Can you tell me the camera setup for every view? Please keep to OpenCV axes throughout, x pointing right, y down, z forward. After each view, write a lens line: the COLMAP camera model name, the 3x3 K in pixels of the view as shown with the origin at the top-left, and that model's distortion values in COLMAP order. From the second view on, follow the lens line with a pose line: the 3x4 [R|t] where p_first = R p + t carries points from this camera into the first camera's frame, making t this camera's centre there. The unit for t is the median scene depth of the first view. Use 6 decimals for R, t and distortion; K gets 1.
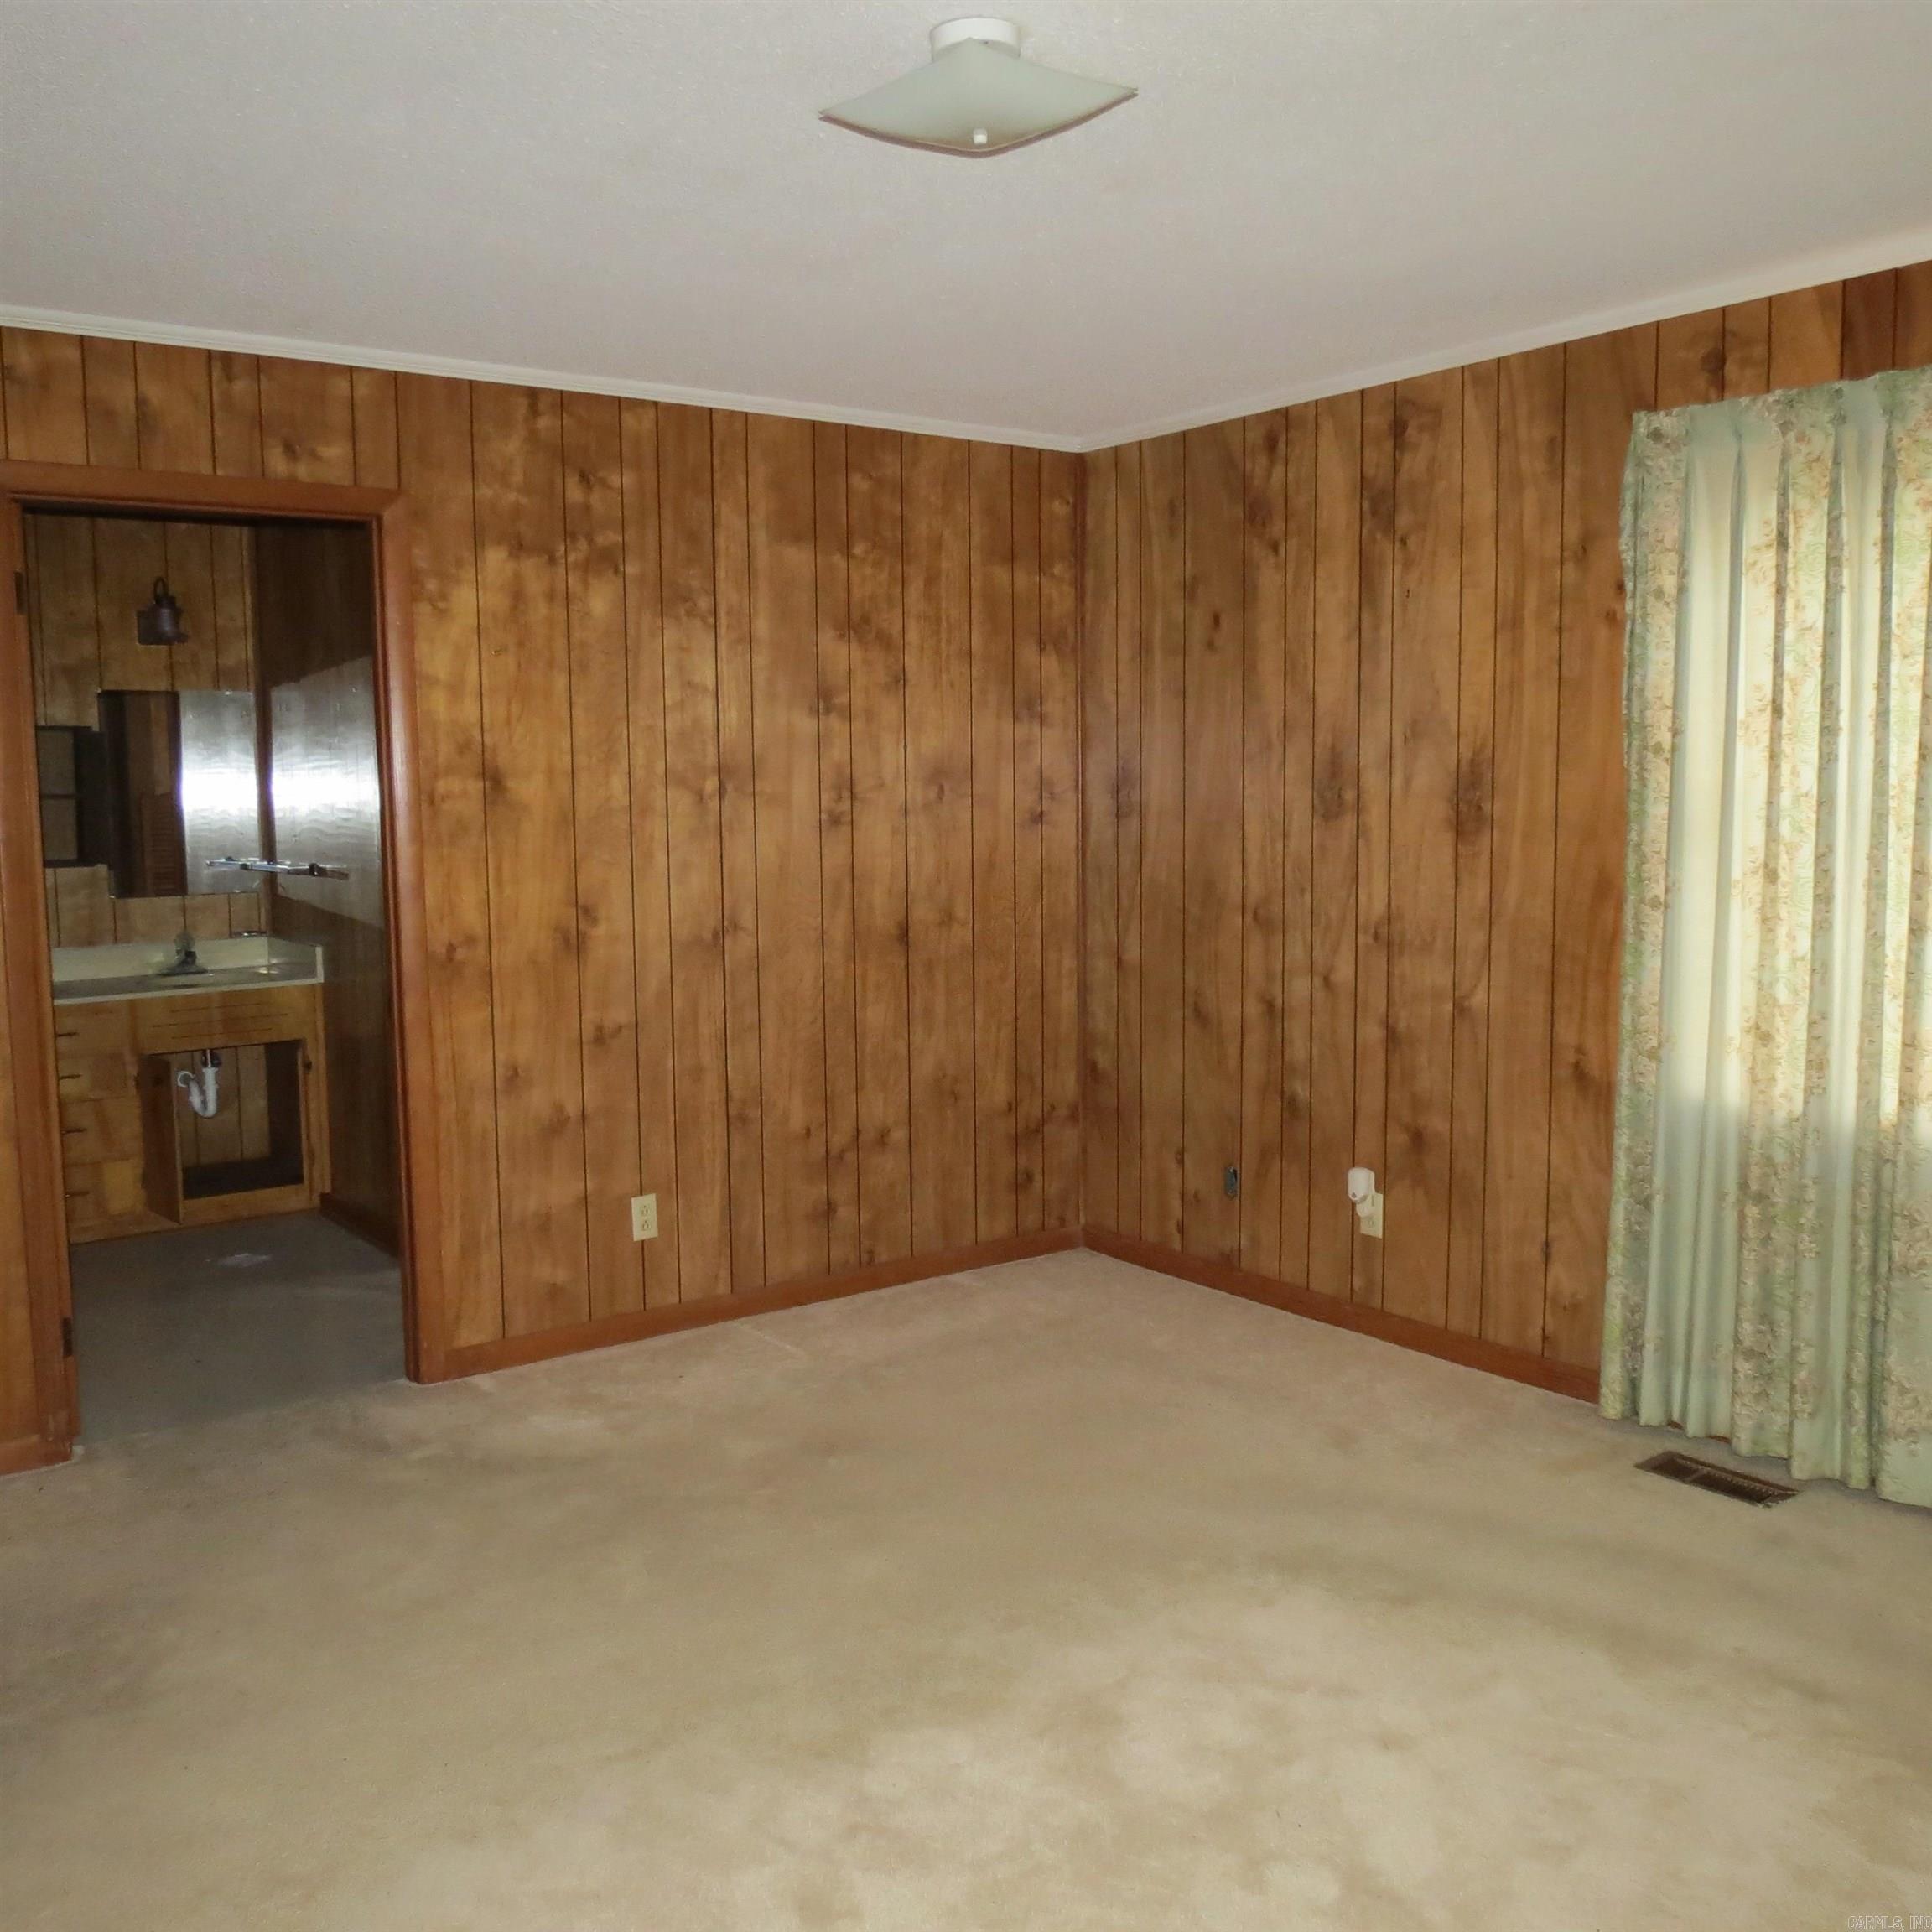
lens RADIAL K [[1818.5, 0, 966.0], [0, 1818.5, 966.0], [0, 0, 1]] dist [-0.041231, 0.018423]
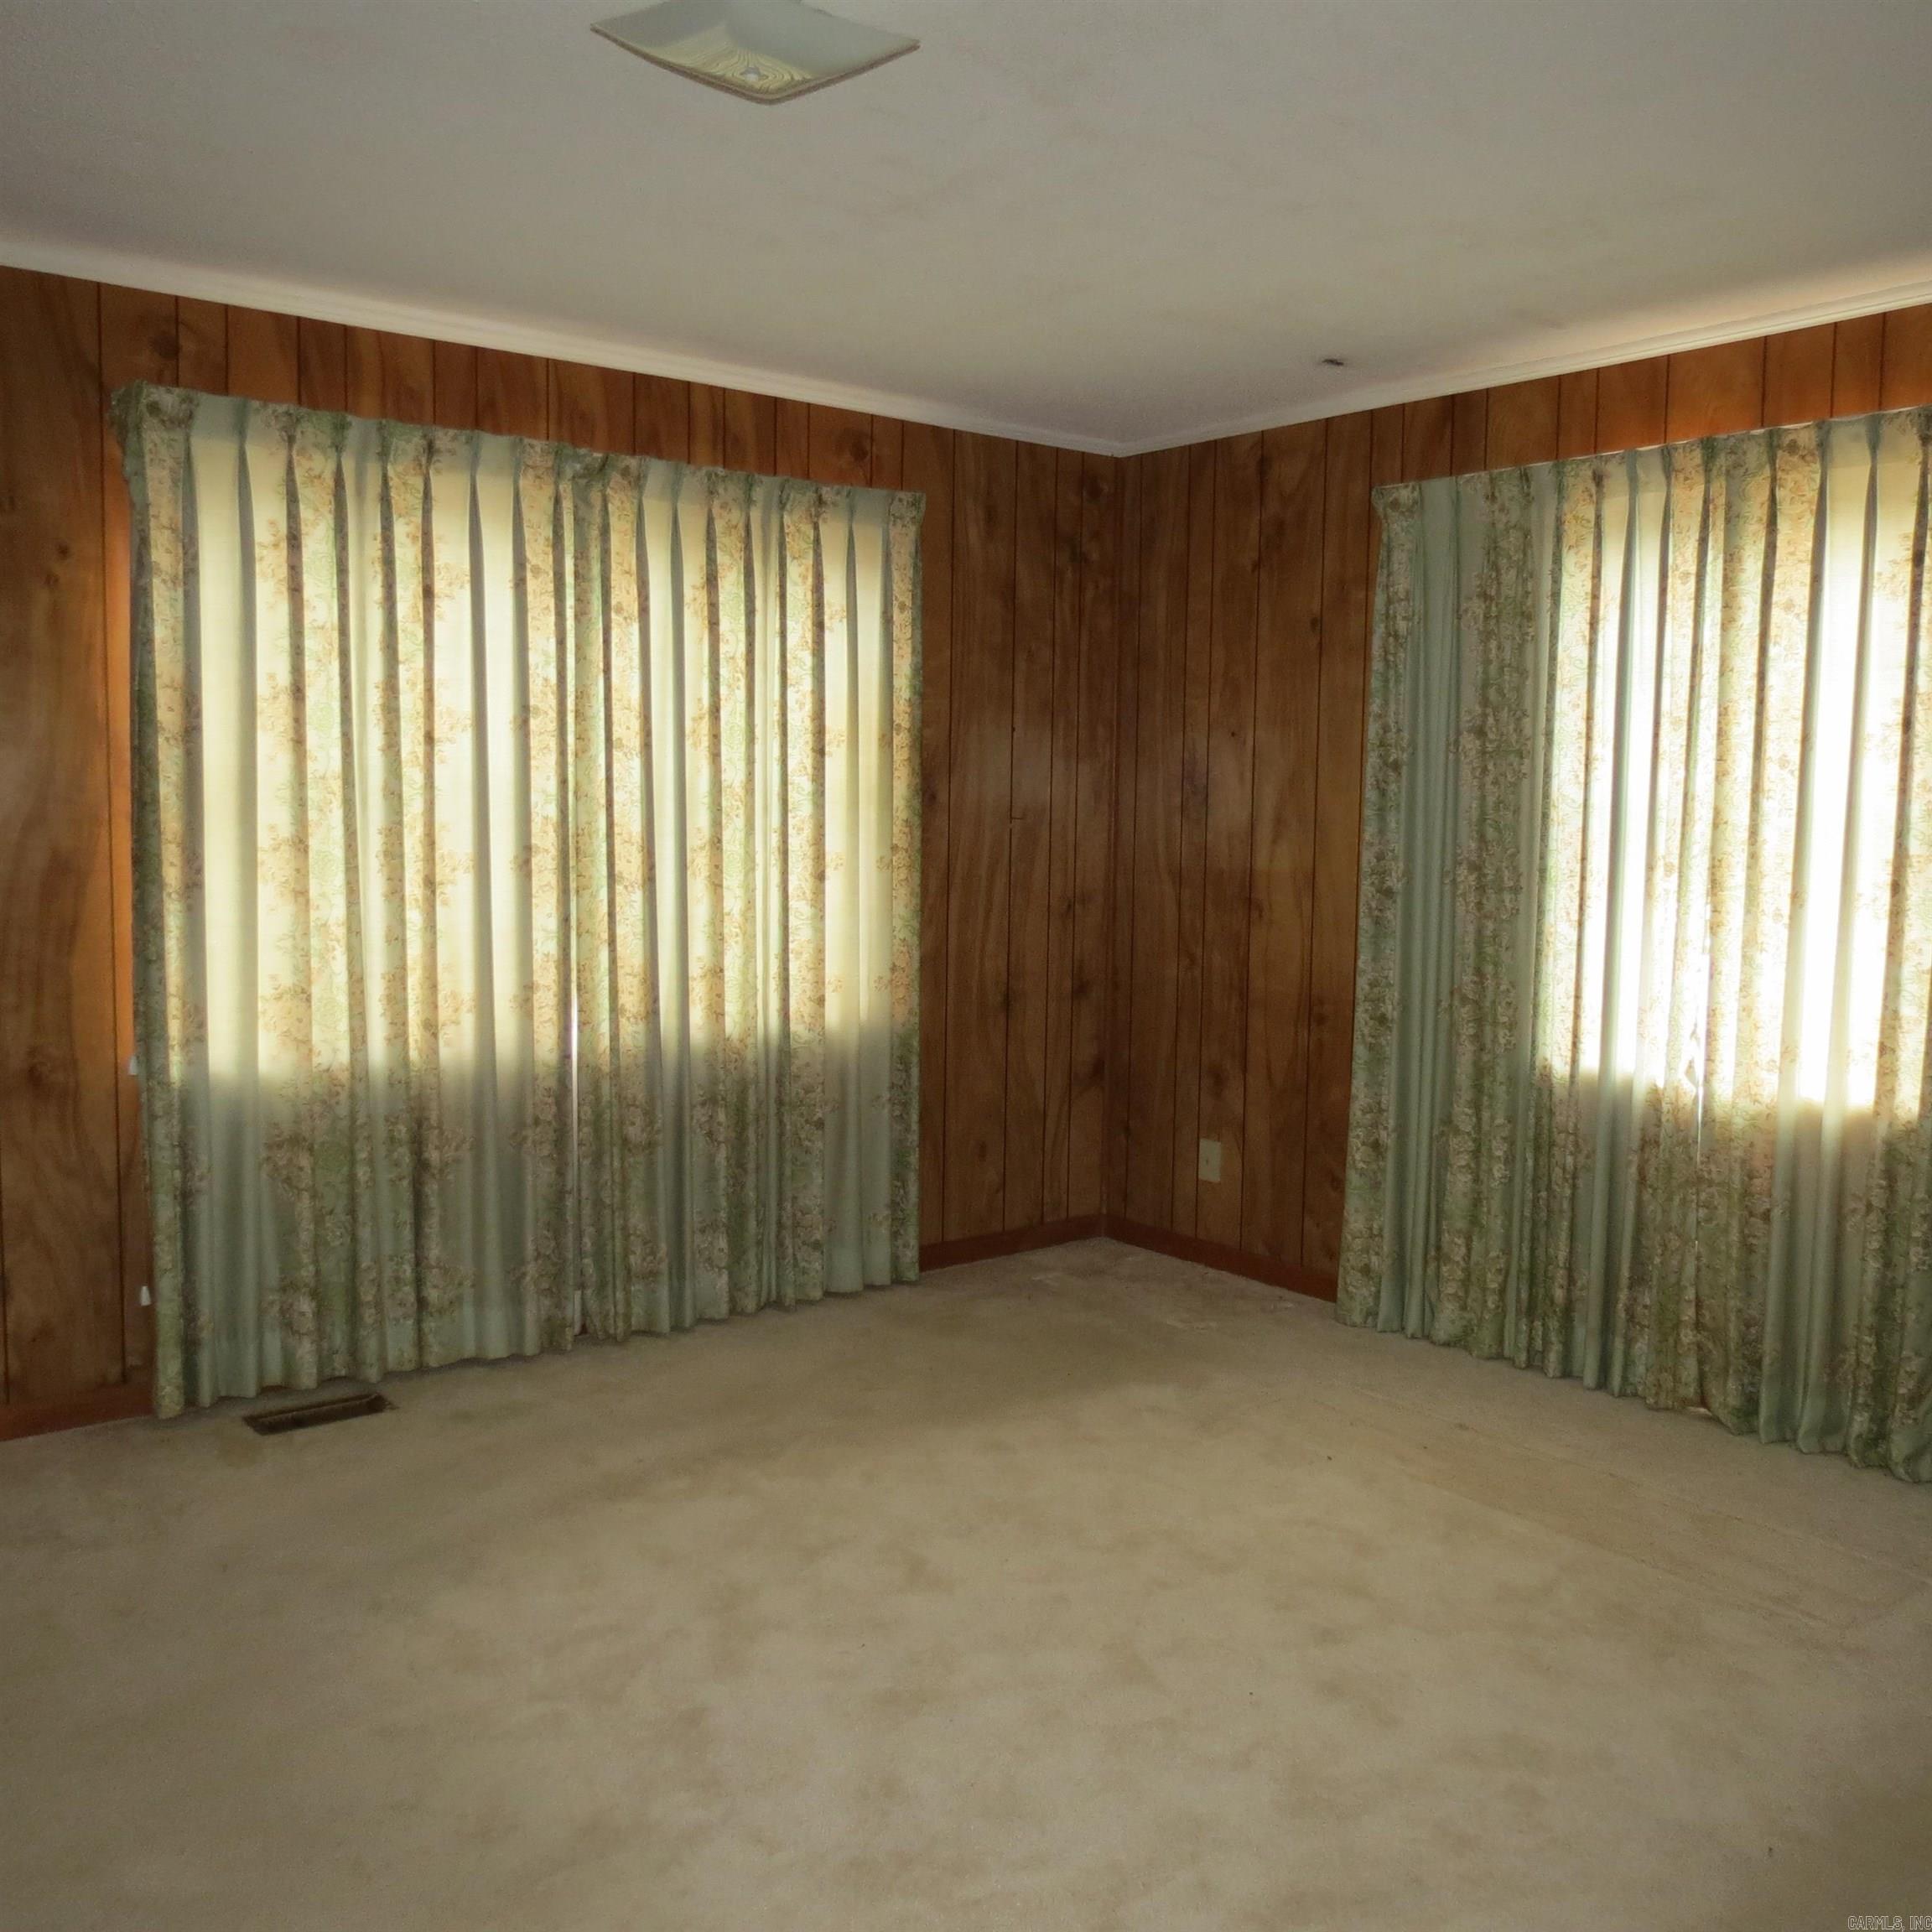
lens RADIAL K [[1818.5, 0, 966.0], [0, 1818.5, 966.0], [0, 0, 1]] dist [-0.041231, 0.018423]
pose [[0.005708, -0.089816, 0.995942, -0.647468], [0.087182, 0.992211, 0.088980, -0.043007], [-0.996176, 0.086320, 0.013494, 0.596694]]
